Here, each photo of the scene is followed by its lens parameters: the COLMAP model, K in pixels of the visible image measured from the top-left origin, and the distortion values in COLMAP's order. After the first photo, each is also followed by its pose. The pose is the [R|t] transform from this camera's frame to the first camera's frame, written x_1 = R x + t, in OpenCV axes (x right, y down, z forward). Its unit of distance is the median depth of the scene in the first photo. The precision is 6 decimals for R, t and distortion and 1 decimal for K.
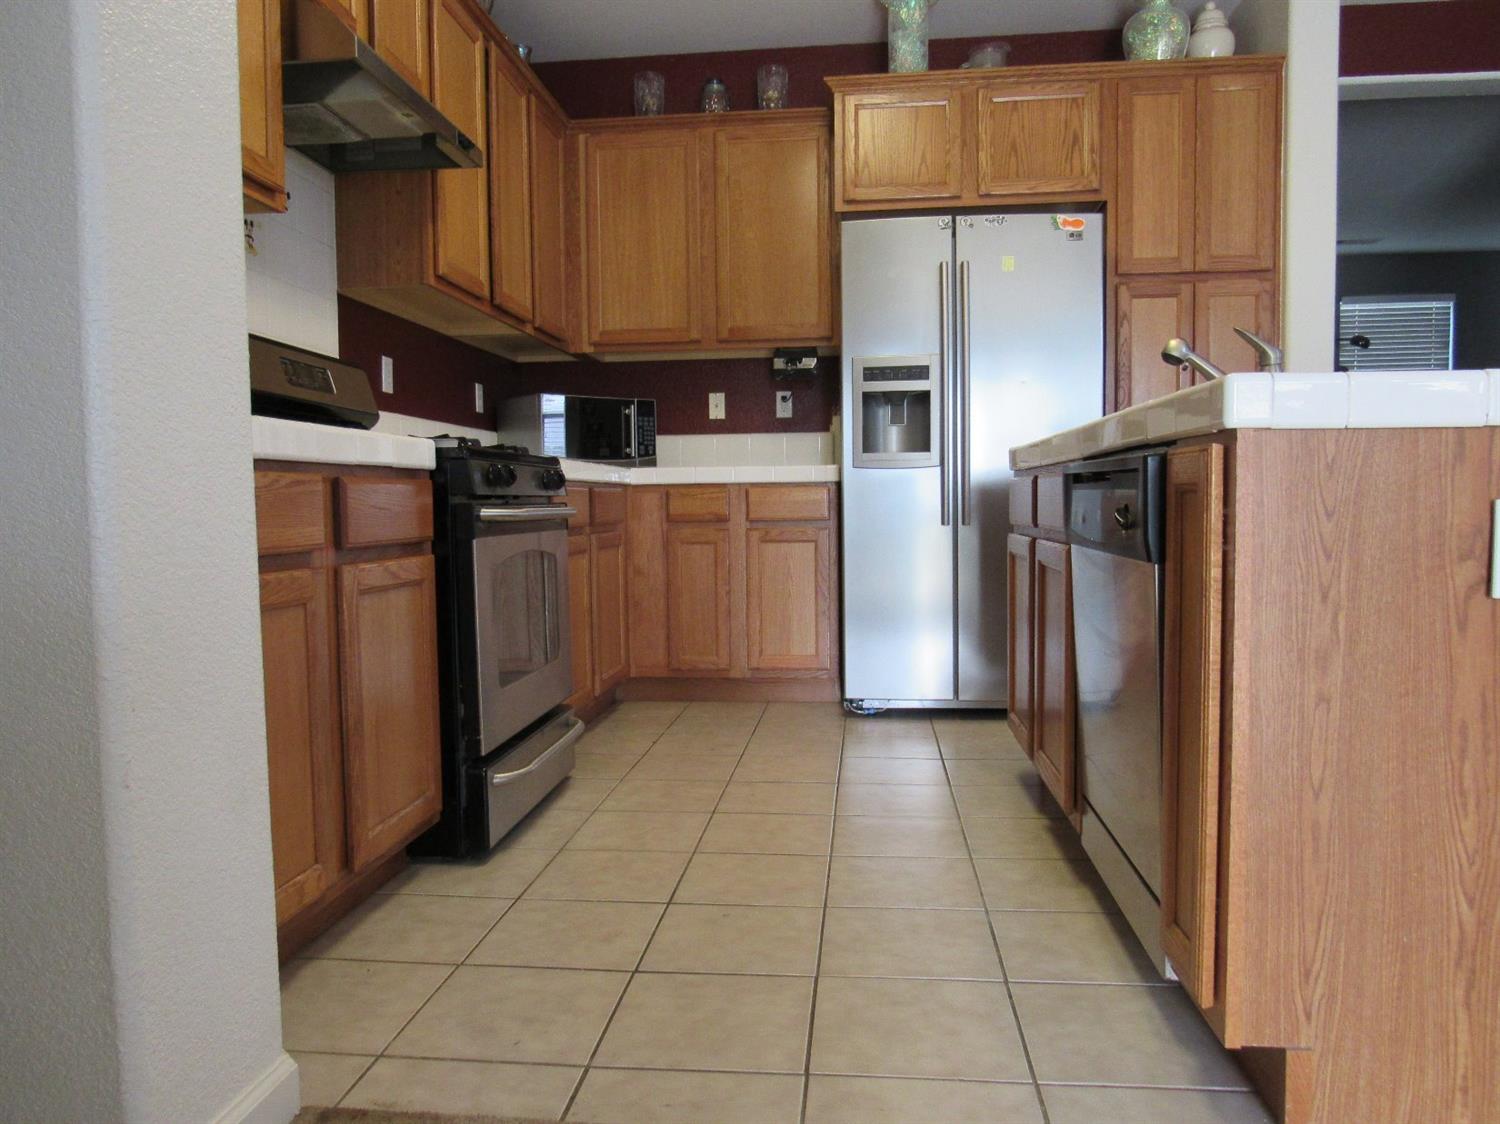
lens RADIAL K [[1082.6, 0, 750.0], [0, 1082.6, 562.0], [0, 0, 1]] dist [-0.024080, 0.004790]
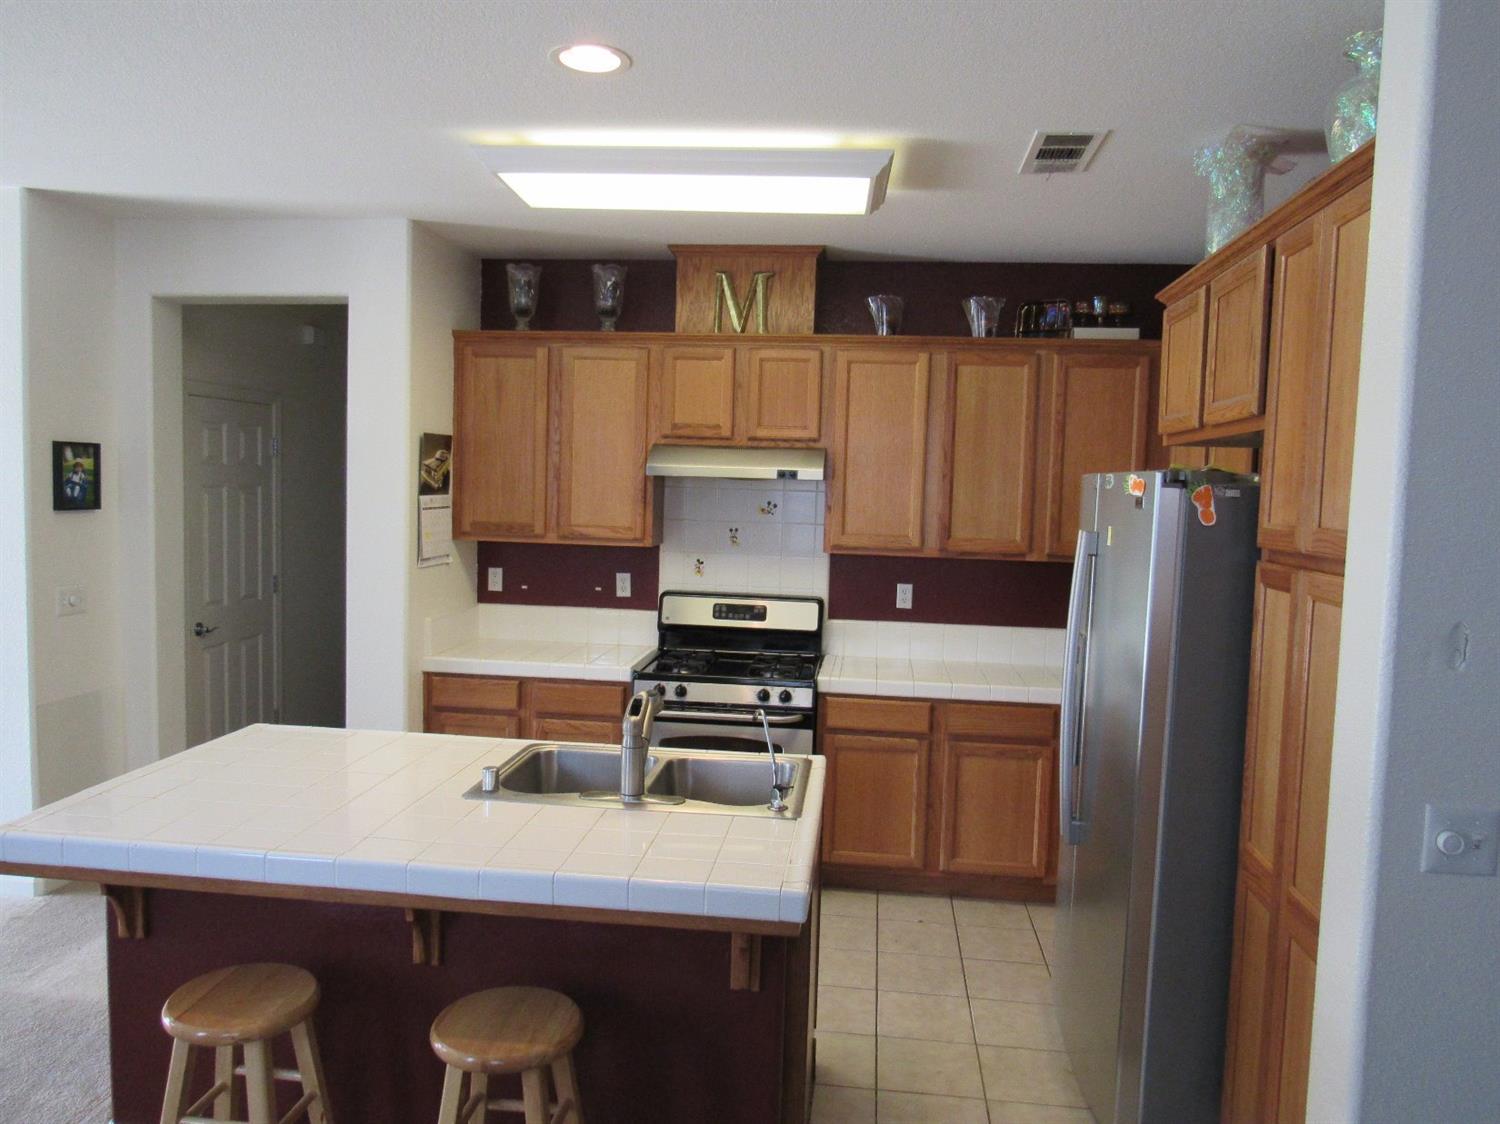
lens RADIAL K [[1082.6, 0, 750.0], [0, 1082.6, 562.0], [0, 0, 1]] dist [-0.024080, 0.004790]
pose [[-0.011407, 0.084808, -0.996332, 1.031107], [-0.084312, 0.992767, 0.085470, -0.304025], [0.996374, 0.084977, -0.004174, 0.745046]]
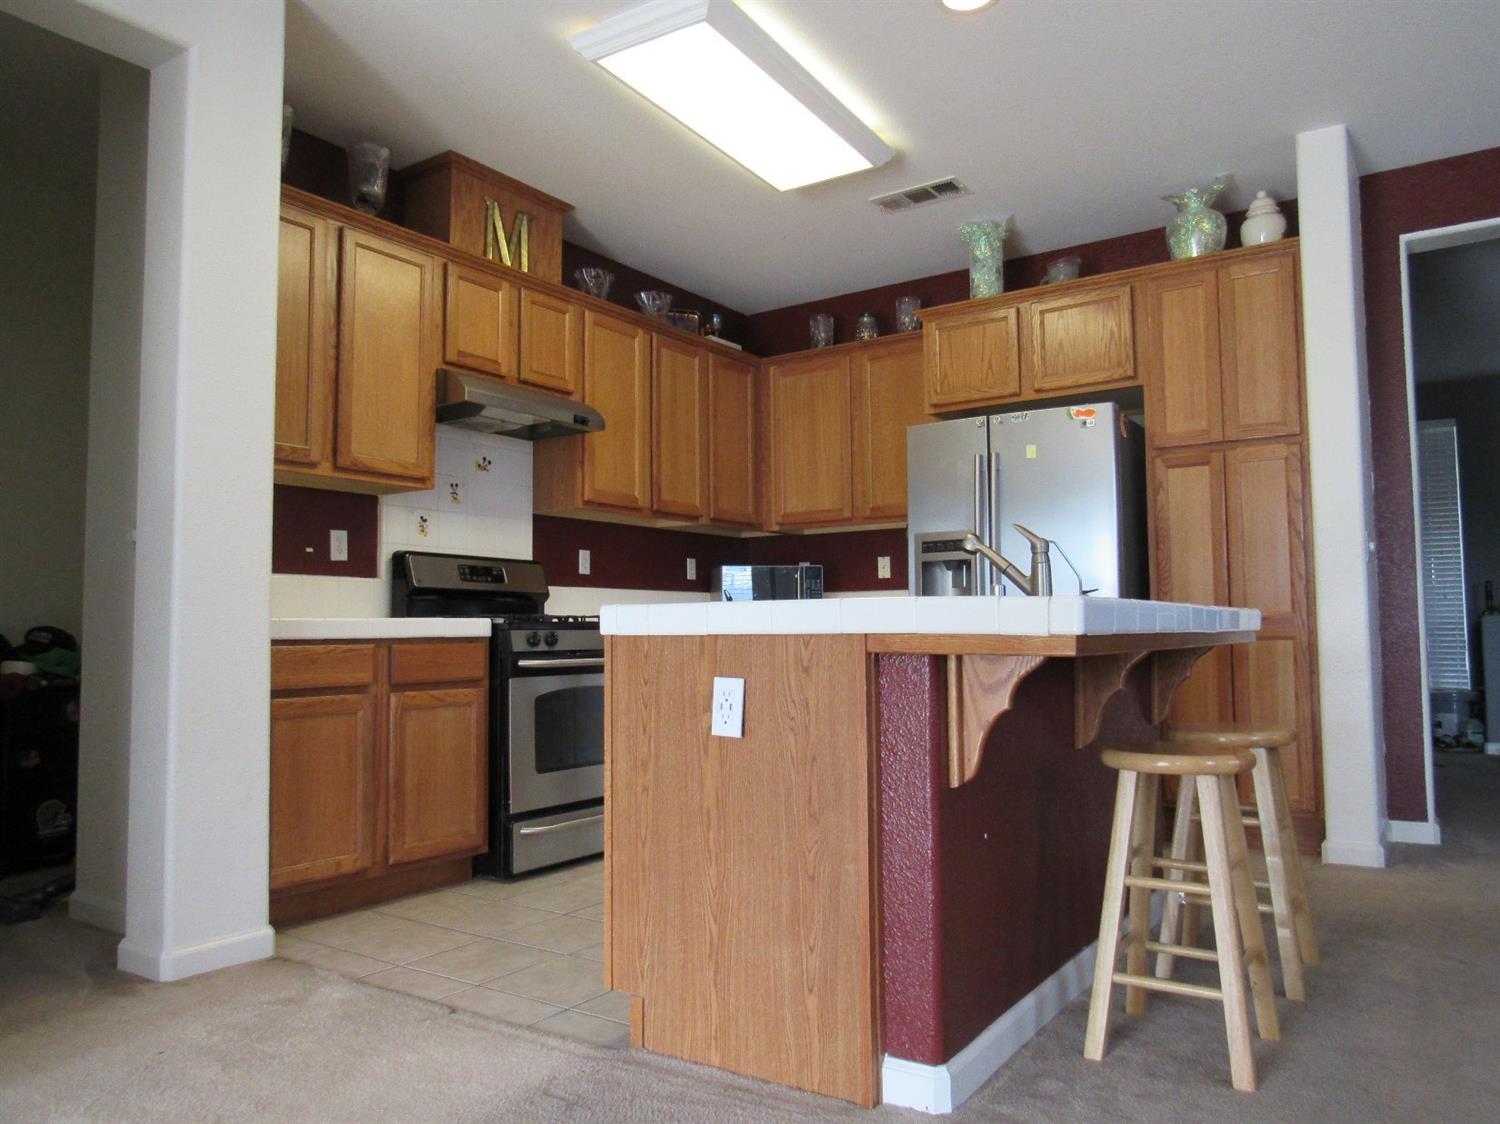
lens RADIAL K [[1082.6, 0, 750.0], [0, 1082.6, 562.0], [0, 0, 1]] dist [-0.024080, 0.004790]
pose [[0.878012, -0.027631, -0.477840, 0.533198], [-0.027178, 0.993844, -0.107408, -0.019203], [0.477866, 0.107292, 0.871856, -0.172297]]
